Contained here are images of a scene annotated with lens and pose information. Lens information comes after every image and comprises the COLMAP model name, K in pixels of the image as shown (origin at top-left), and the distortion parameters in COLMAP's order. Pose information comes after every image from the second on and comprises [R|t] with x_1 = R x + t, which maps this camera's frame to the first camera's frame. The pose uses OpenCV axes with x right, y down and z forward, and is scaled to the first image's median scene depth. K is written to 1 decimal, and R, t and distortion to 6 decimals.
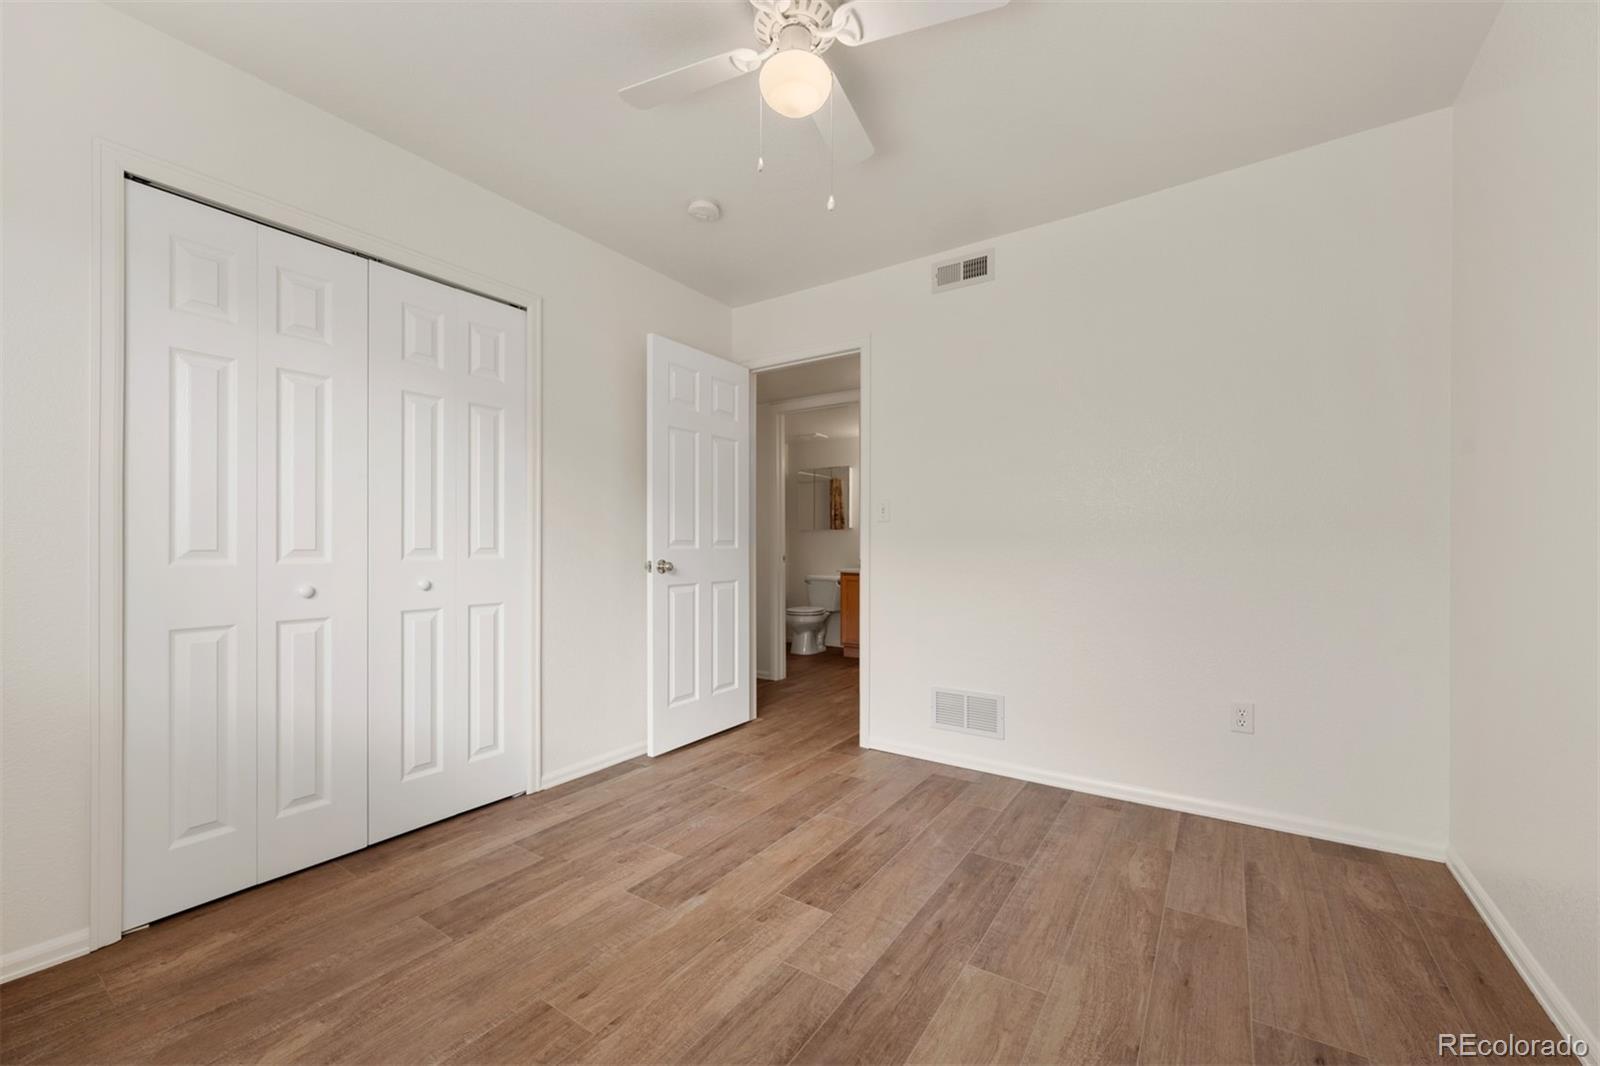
lens RADIAL K [[637.6, 0, 799.6], [0, 637.6, 535.8], [0, 0, 1]] dist [-0.005147, 0.000354]
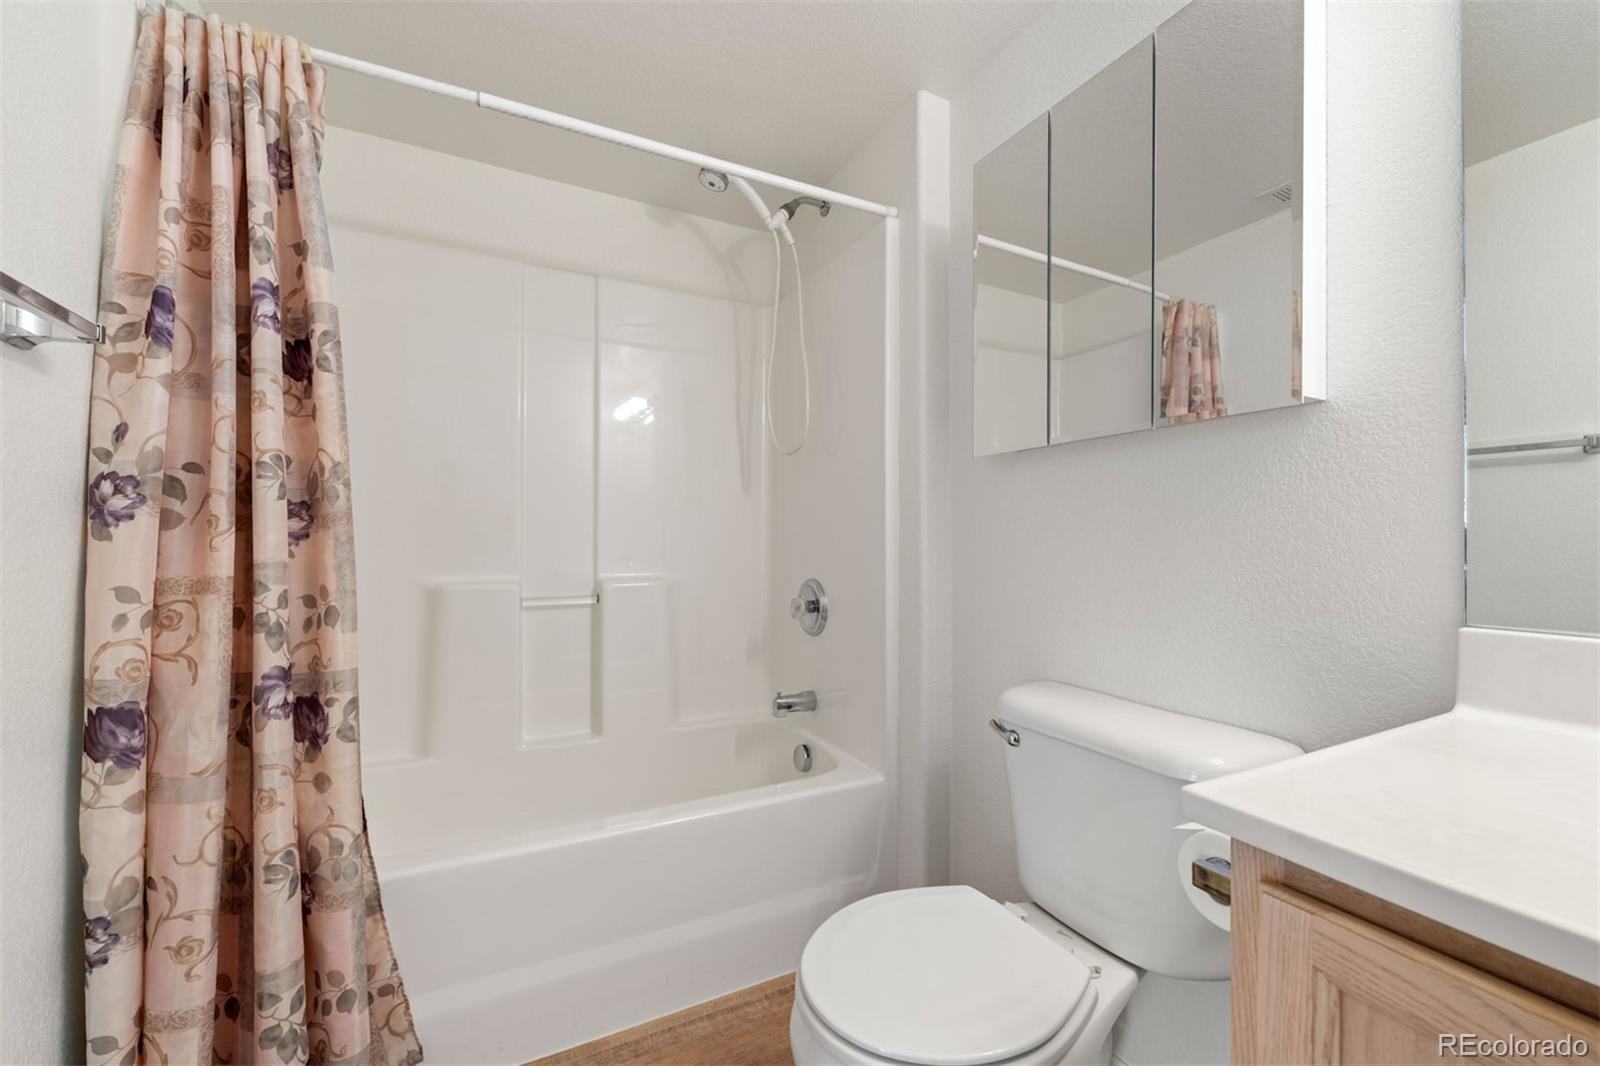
lens RADIAL K [[637.6, 0, 798.3], [0, 637.6, 534.9], [0, 0, 1]] dist [-0.005147, 0.000354]
pose [[0.878215, 0.007428, -0.478208, 0.039140], [-0.003741, 0.999955, 0.008660, 0.012186], [0.478251, -0.005817, 0.878204, 0.675383]]
